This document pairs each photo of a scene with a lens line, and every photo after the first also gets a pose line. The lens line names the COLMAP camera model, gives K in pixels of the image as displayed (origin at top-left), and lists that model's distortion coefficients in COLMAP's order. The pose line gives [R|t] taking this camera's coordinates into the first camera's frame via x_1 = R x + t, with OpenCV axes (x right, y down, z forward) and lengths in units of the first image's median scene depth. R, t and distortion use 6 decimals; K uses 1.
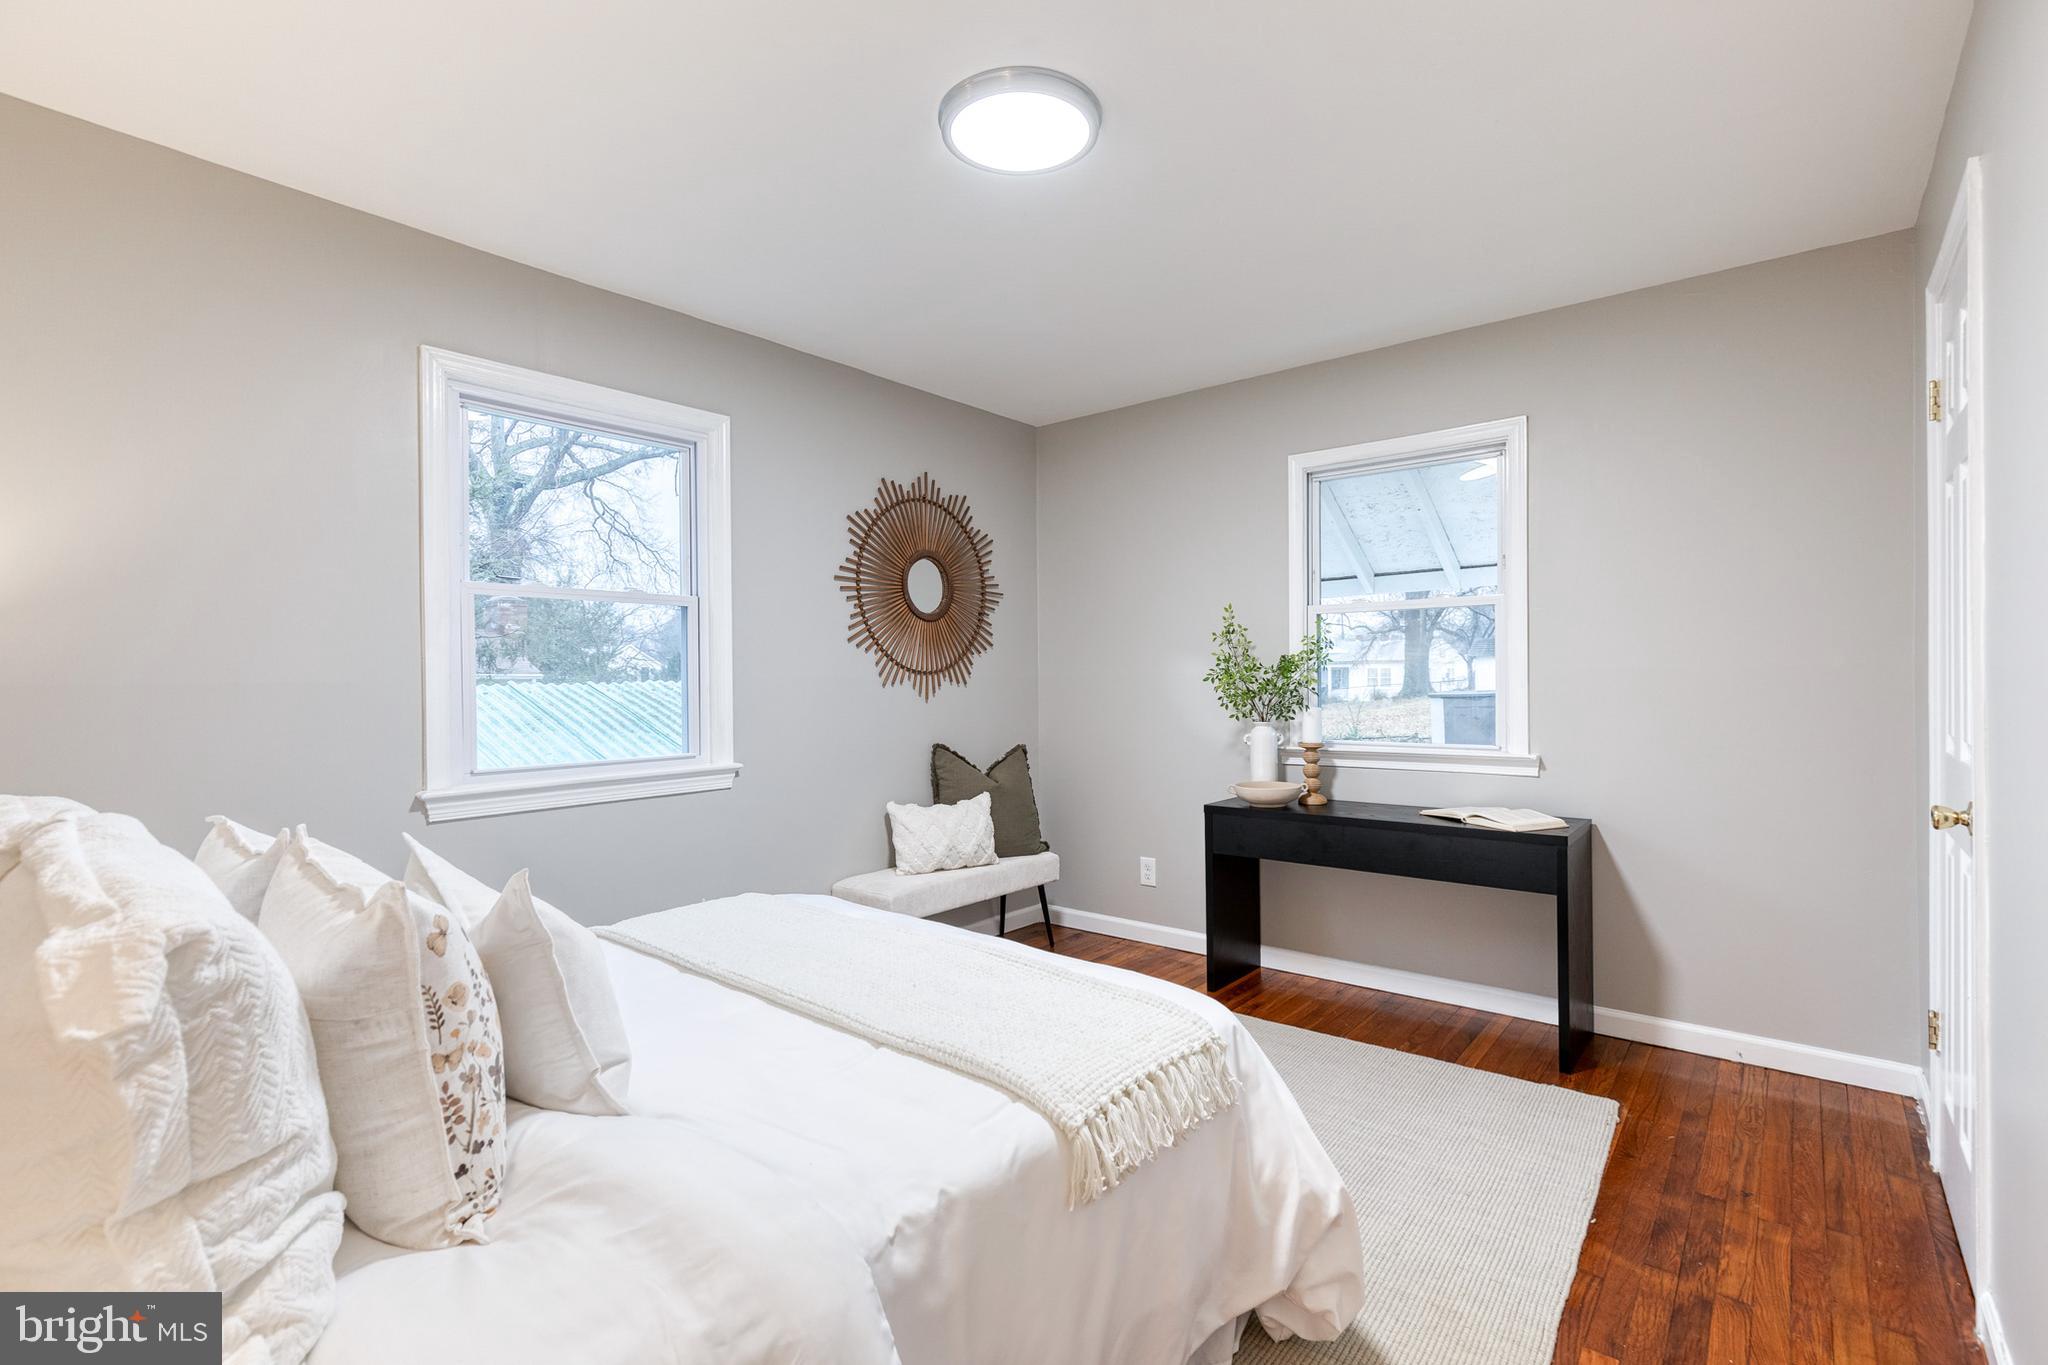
lens RADIAL K [[939.4, 0, 1038.9], [0, 939.4, 679.9], [0, 0, 1]] dist [0.008122, -0.000531]
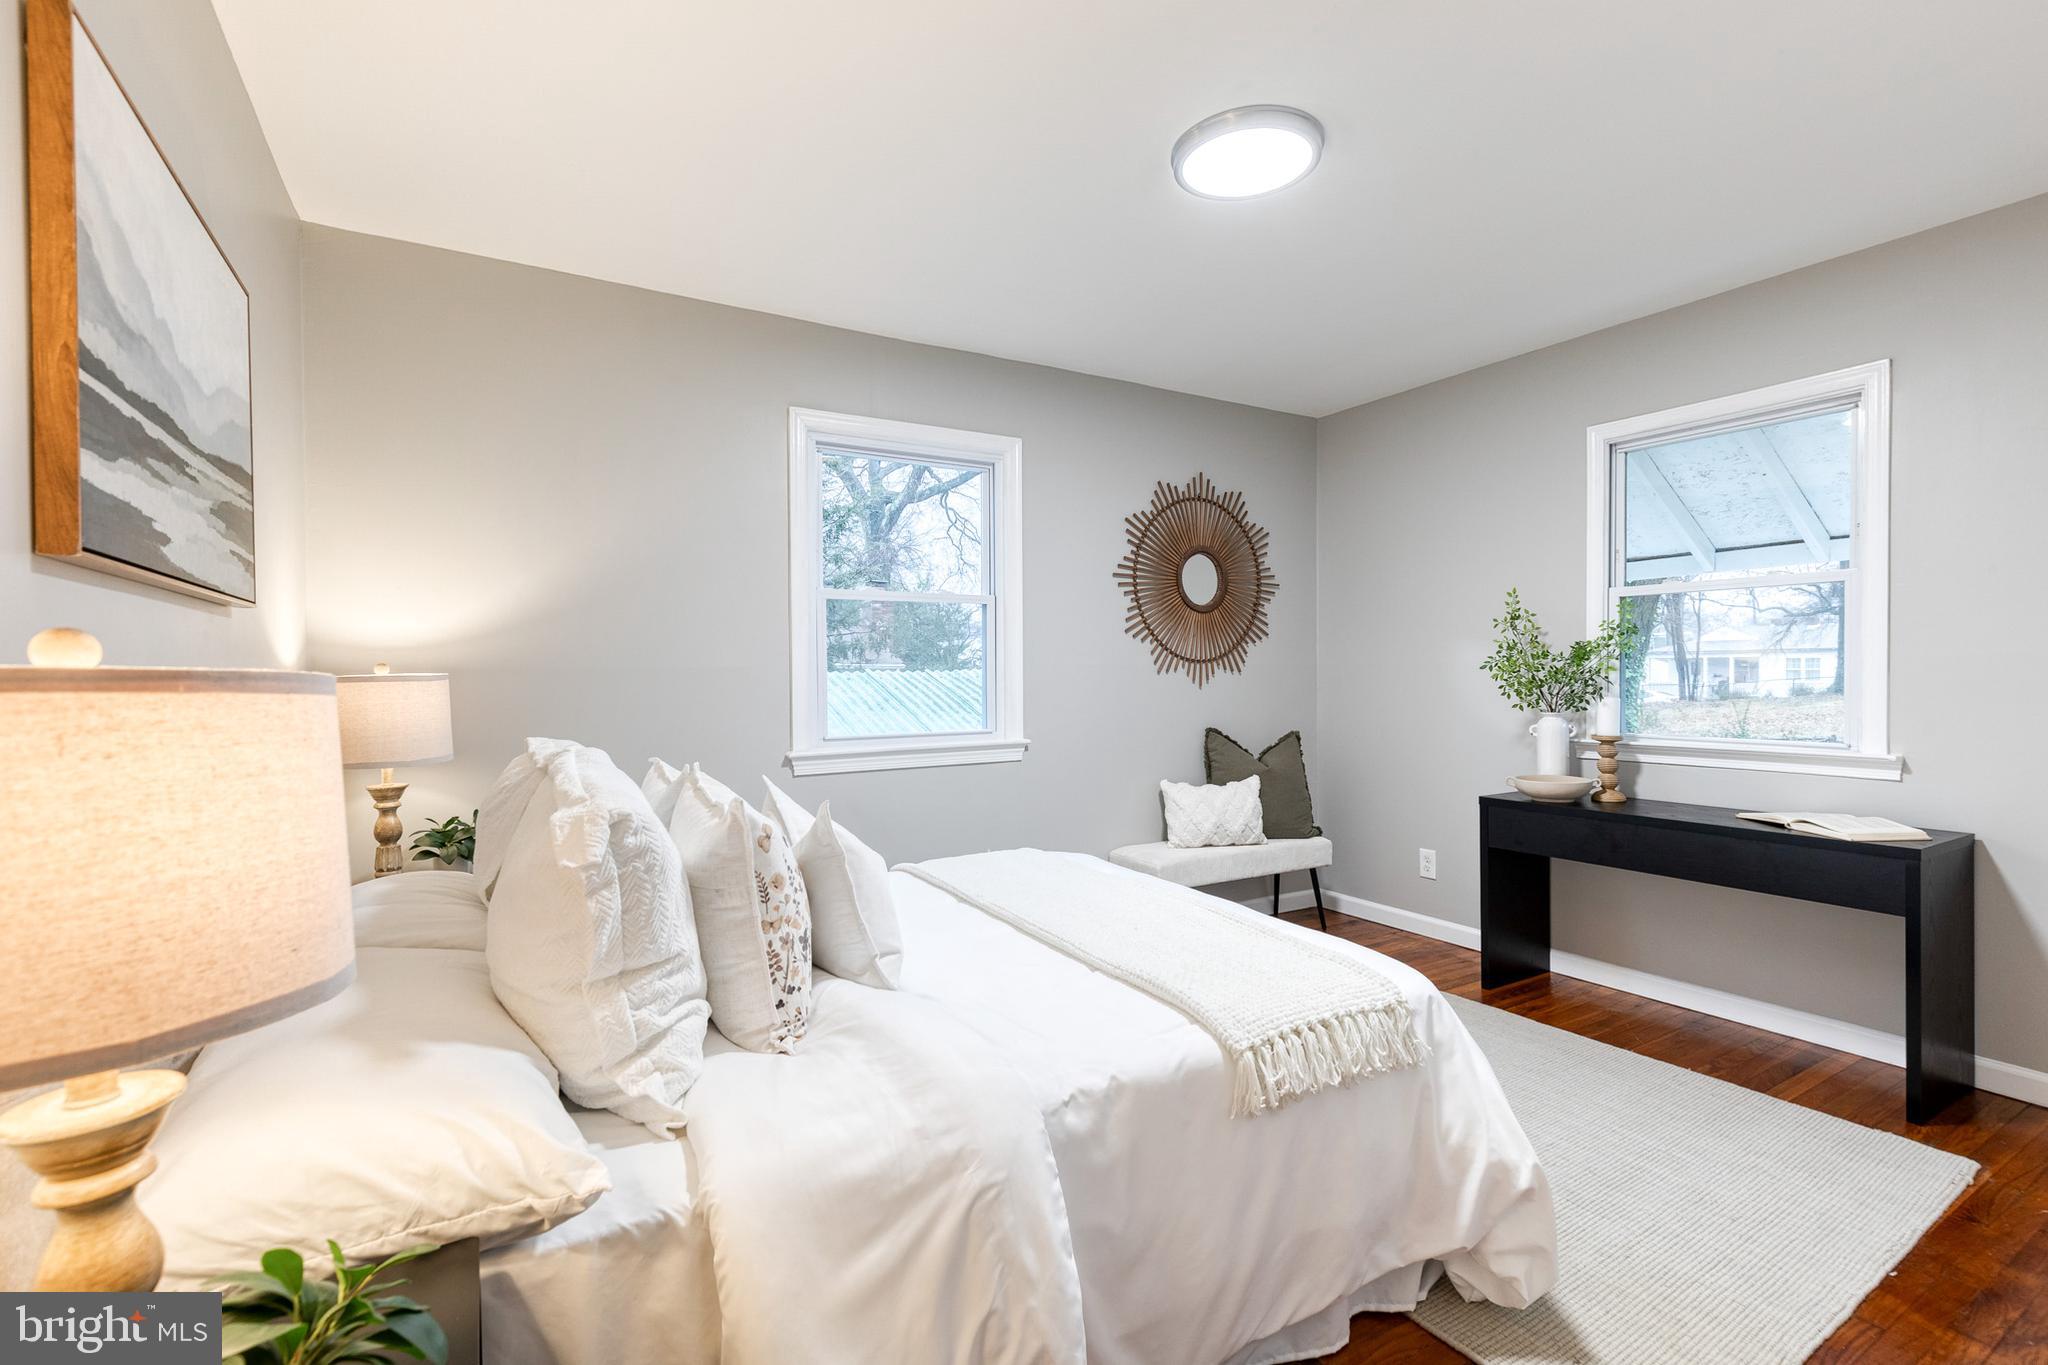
lens RADIAL K [[939.4, 0, 1038.9], [0, 939.4, 679.9], [0, 0, 1]] dist [0.008122, -0.000531]
pose [[0.937574, 0.005860, -0.347735, 0.086222], [-0.002835, 0.999954, 0.009205, 0.004875], [0.347773, -0.007645, 0.937548, -0.068306]]
